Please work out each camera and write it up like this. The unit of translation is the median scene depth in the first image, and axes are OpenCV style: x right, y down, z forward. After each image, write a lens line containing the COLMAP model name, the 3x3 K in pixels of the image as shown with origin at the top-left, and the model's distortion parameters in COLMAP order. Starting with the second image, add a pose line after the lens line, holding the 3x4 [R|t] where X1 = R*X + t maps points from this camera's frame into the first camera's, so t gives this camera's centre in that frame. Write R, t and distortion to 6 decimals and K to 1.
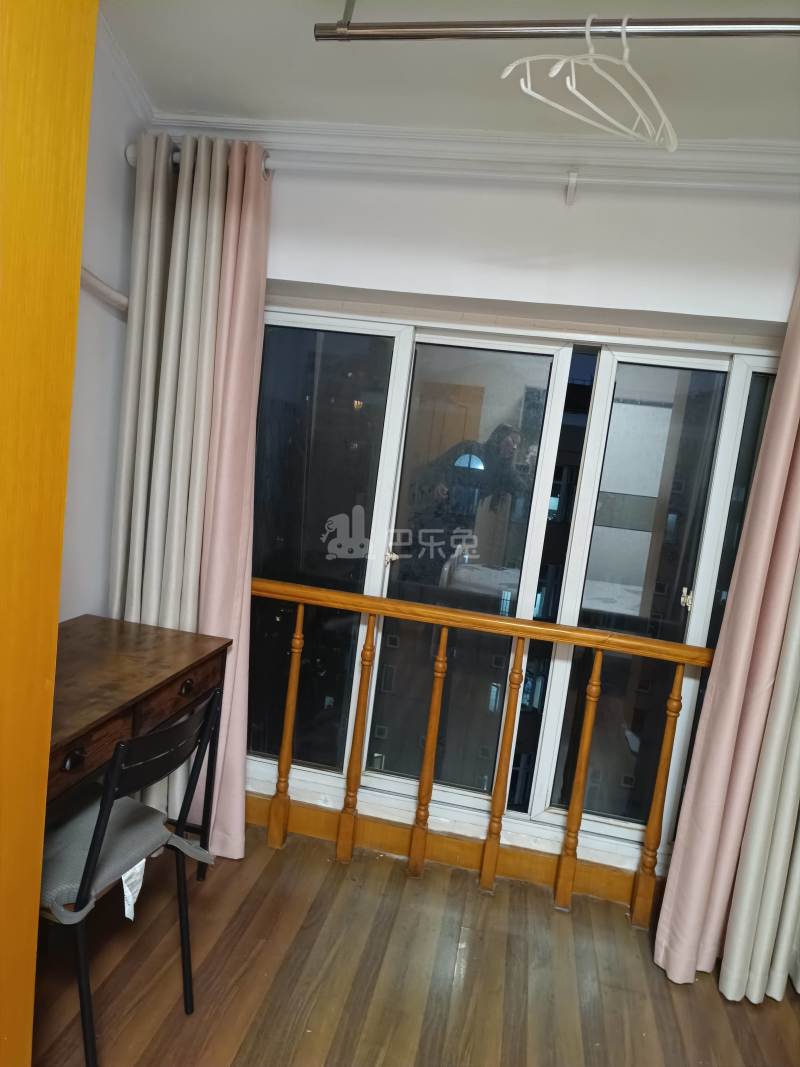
lens RADIAL K [[744.5, 0, 400.0], [0, 744.5, 533.5], [0, 0, 1]] dist [0.021937, -0.002081]
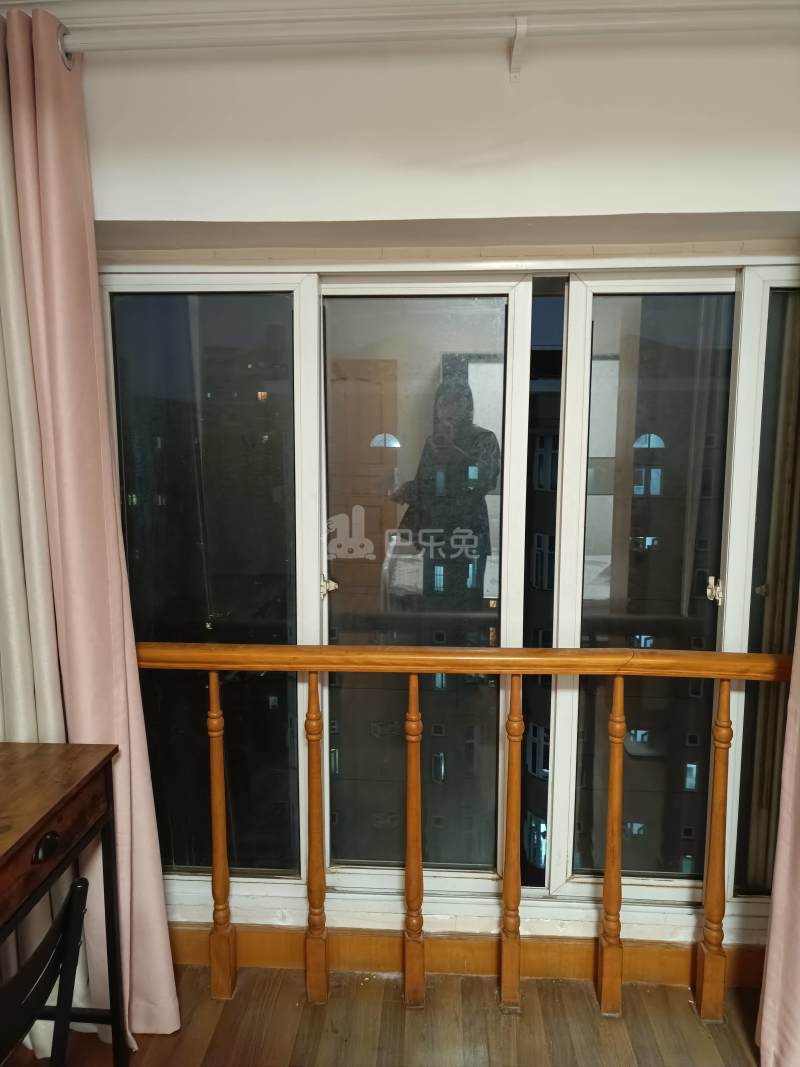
lens RADIAL K [[744.2, 0, 404.4], [0, 744.2, 526.6], [0, 0, 1]] dist [0.003924, 0.002611]
pose [[0.985456, -0.131964, 0.107062, -0.007911], [0.130266, 0.991218, 0.022738, -0.037032], [-0.109122, -0.008461, 0.993992, 0.258266]]
